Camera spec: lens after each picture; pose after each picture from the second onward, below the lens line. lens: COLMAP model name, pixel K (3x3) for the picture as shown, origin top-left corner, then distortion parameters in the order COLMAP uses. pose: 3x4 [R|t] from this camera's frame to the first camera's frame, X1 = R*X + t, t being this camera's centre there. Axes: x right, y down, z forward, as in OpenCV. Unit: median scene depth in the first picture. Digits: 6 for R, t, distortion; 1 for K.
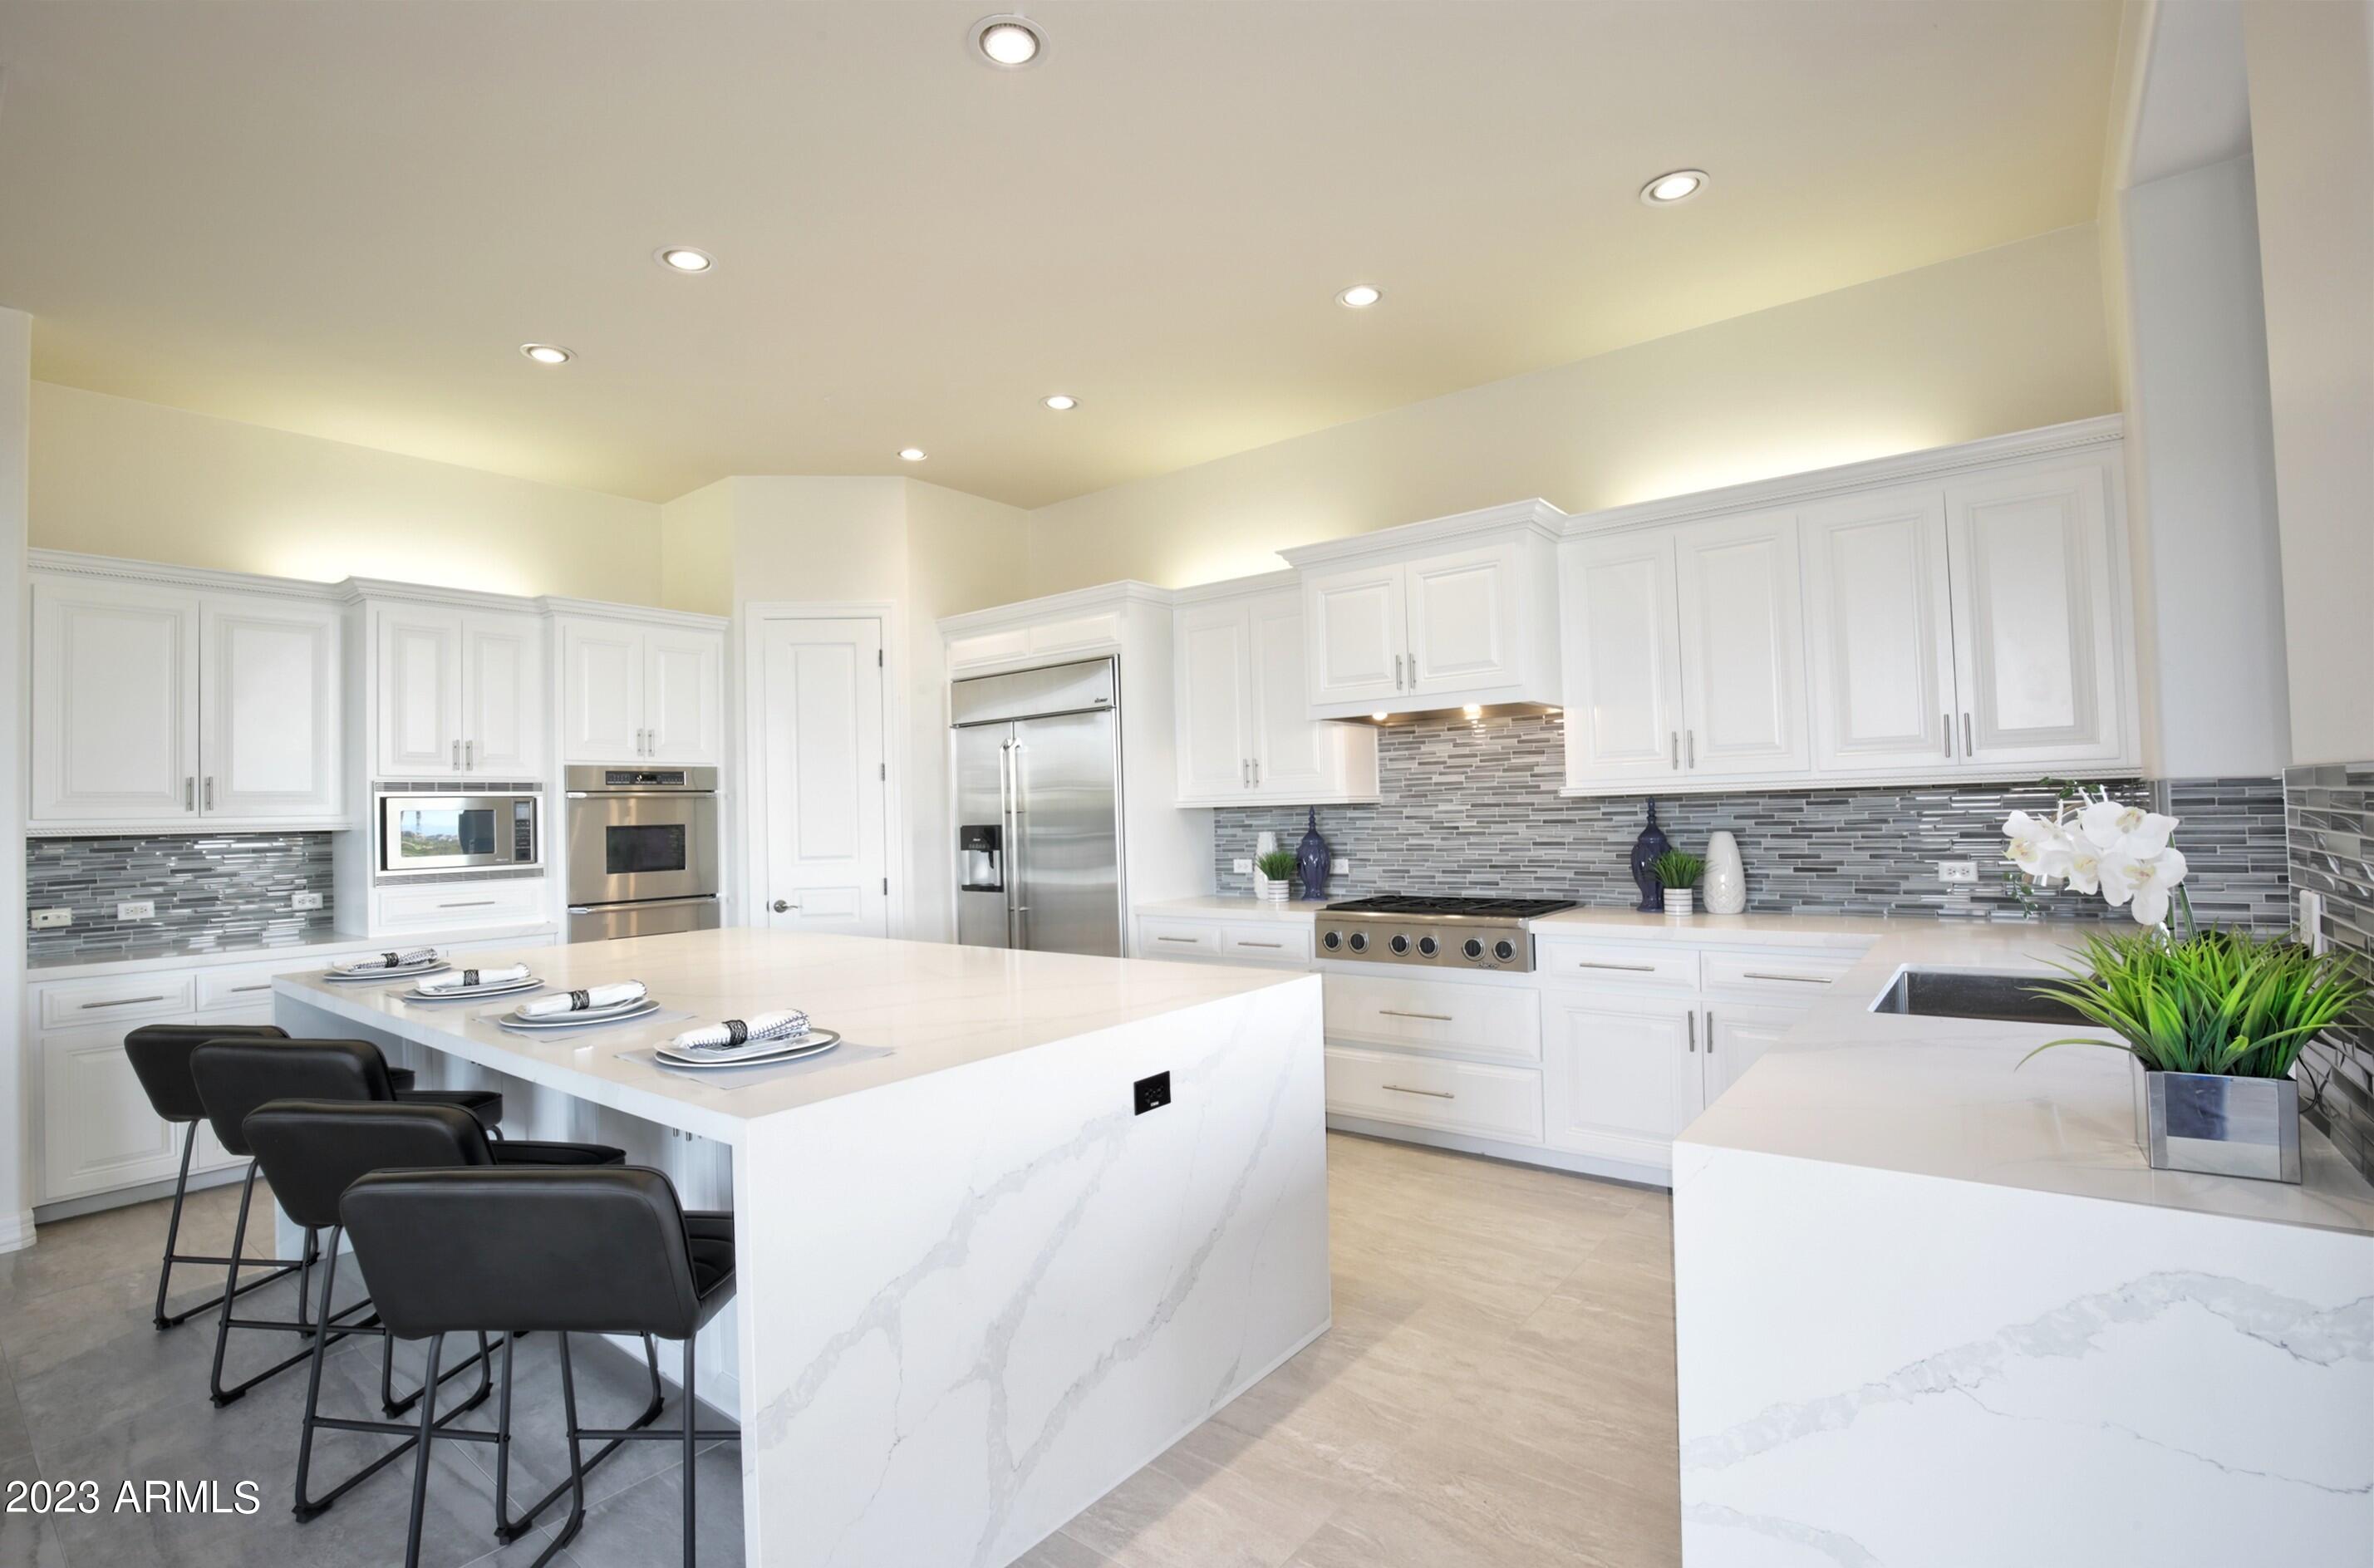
lens RADIAL K [[1082.9, 0, 1190.4], [0, 1082.9, 783.8], [0, 0, 1]] dist [-0.019875, 0.000089]
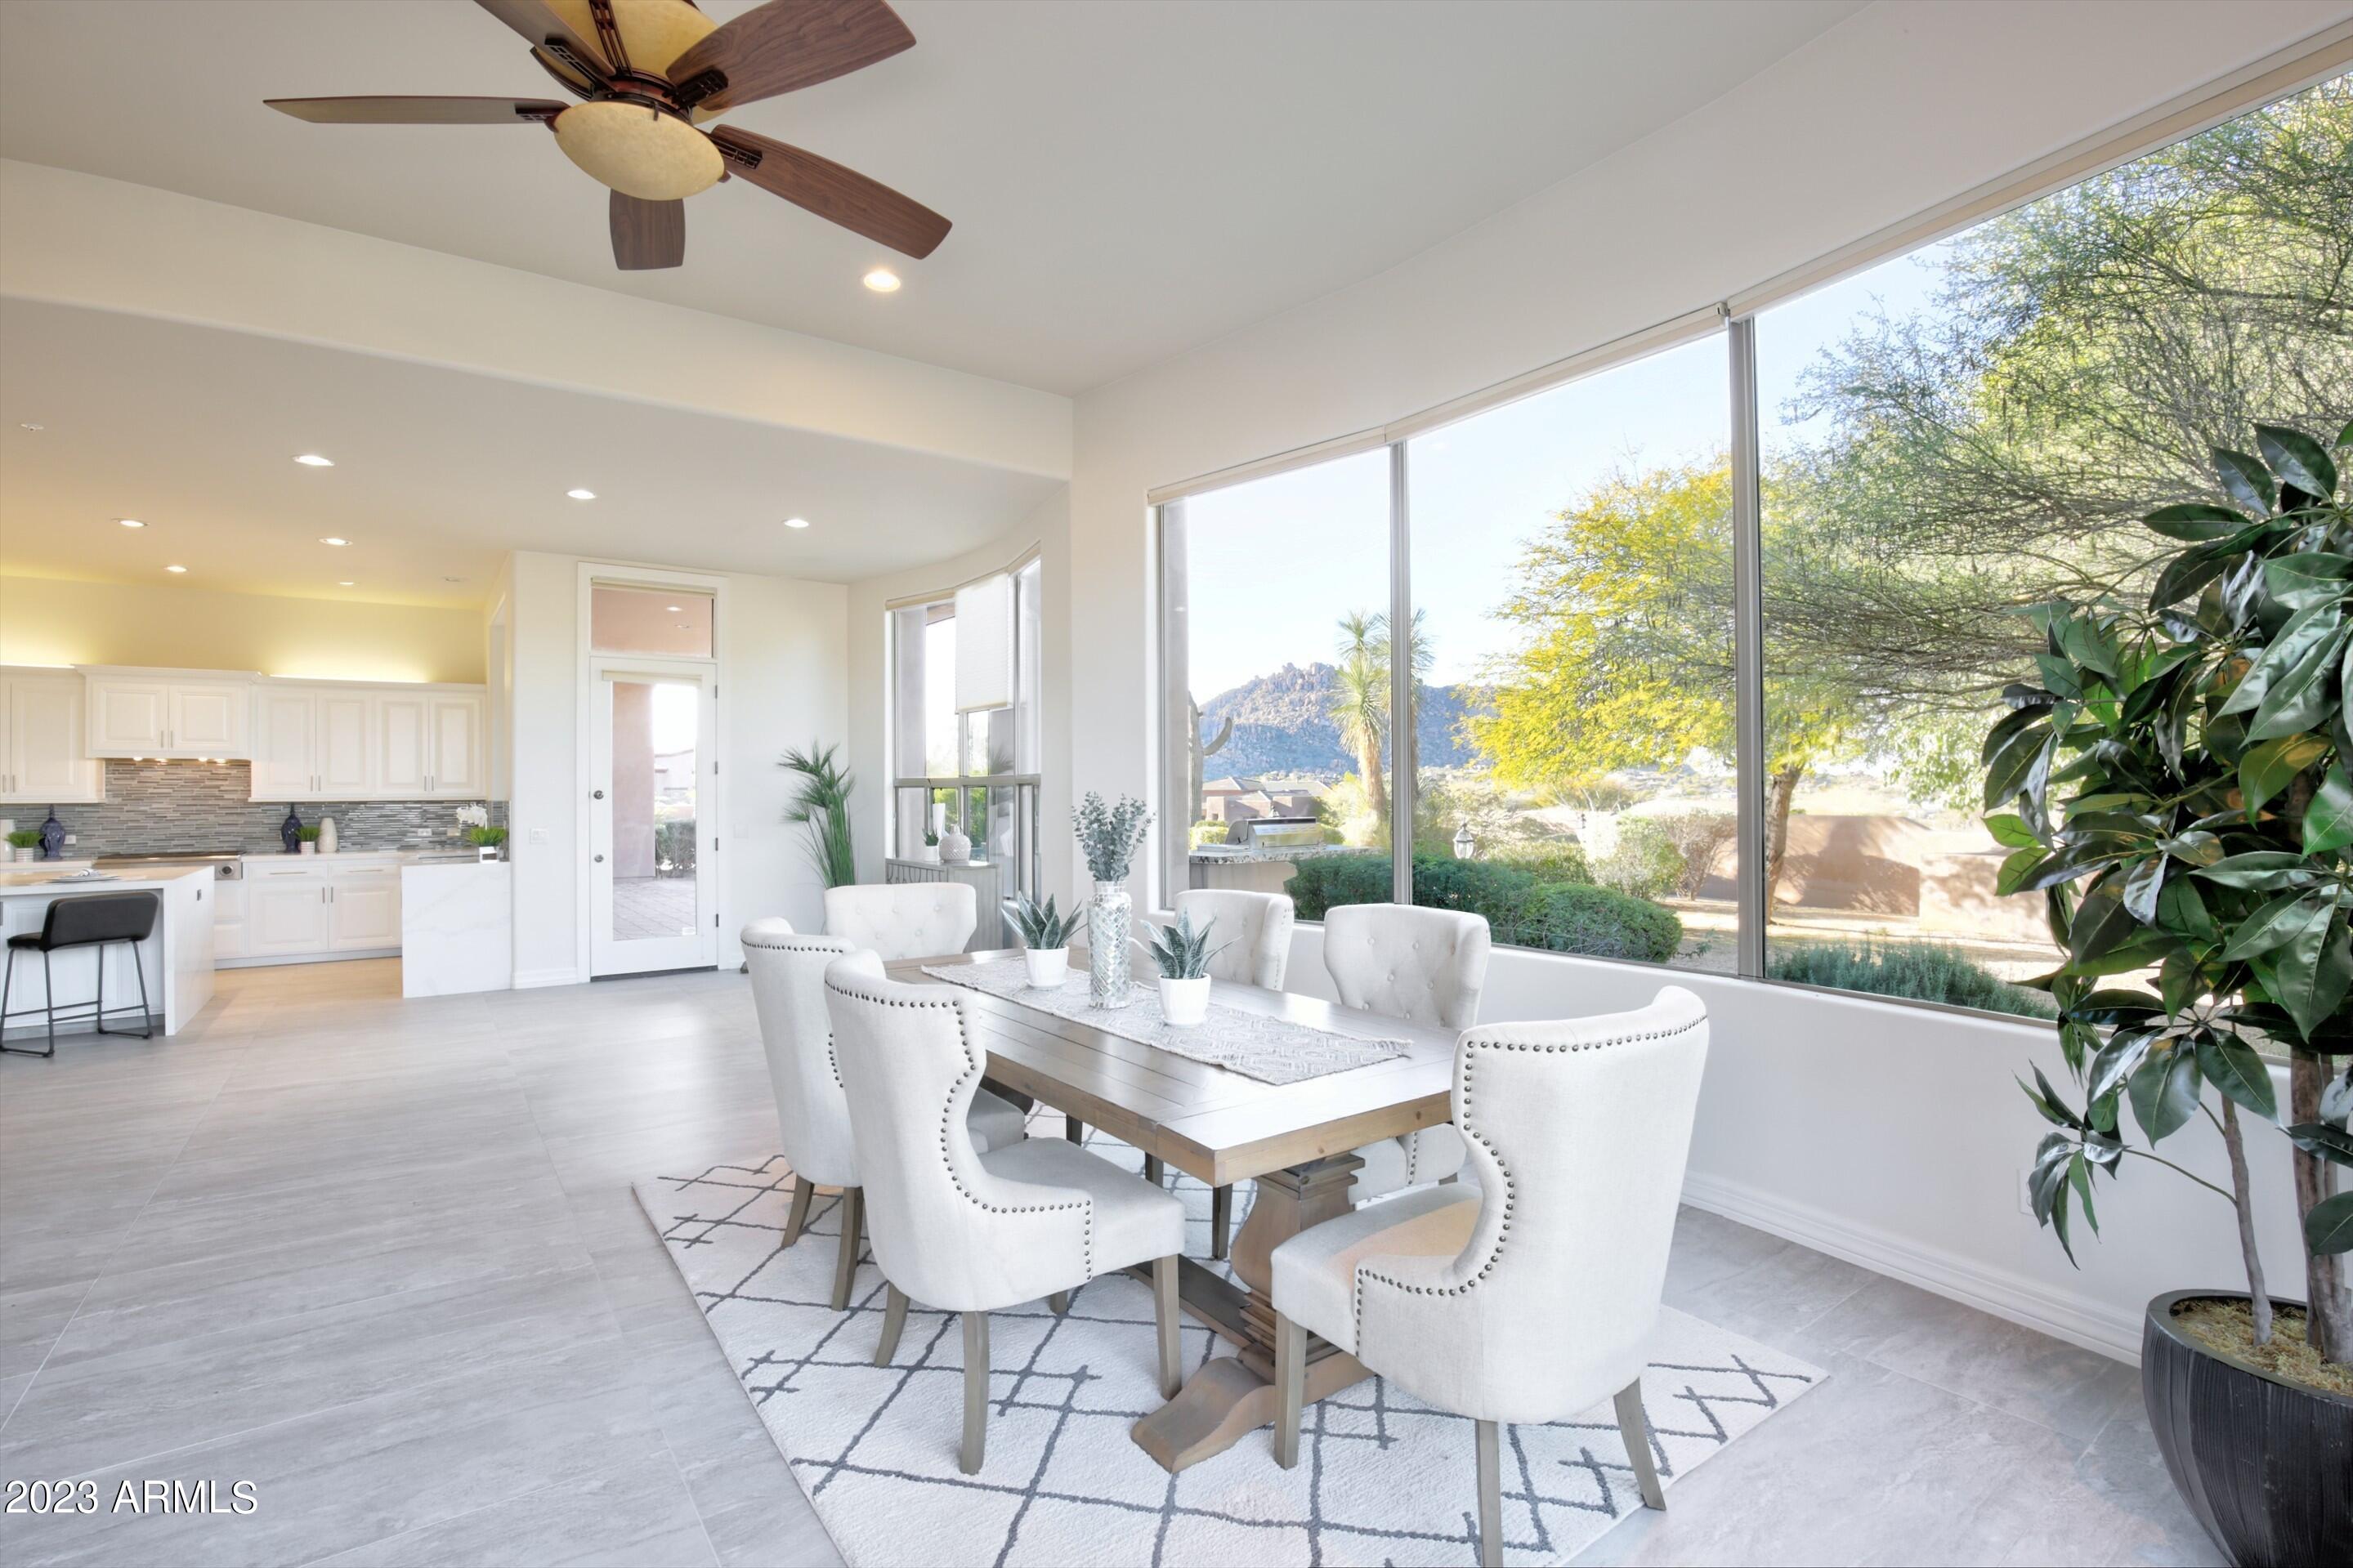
lens RADIAL K [[1073.2, 0, 1177.3], [0, 1073.2, 788.5], [0, 0, 1]] dist [-0.019875, 0.000089]
pose [[0.274732, 0.031215, 0.961014, -1.184863], [-0.024888, 0.999369, -0.025346, -0.007281], [-0.961199, -0.016955, 0.275336, -1.379830]]
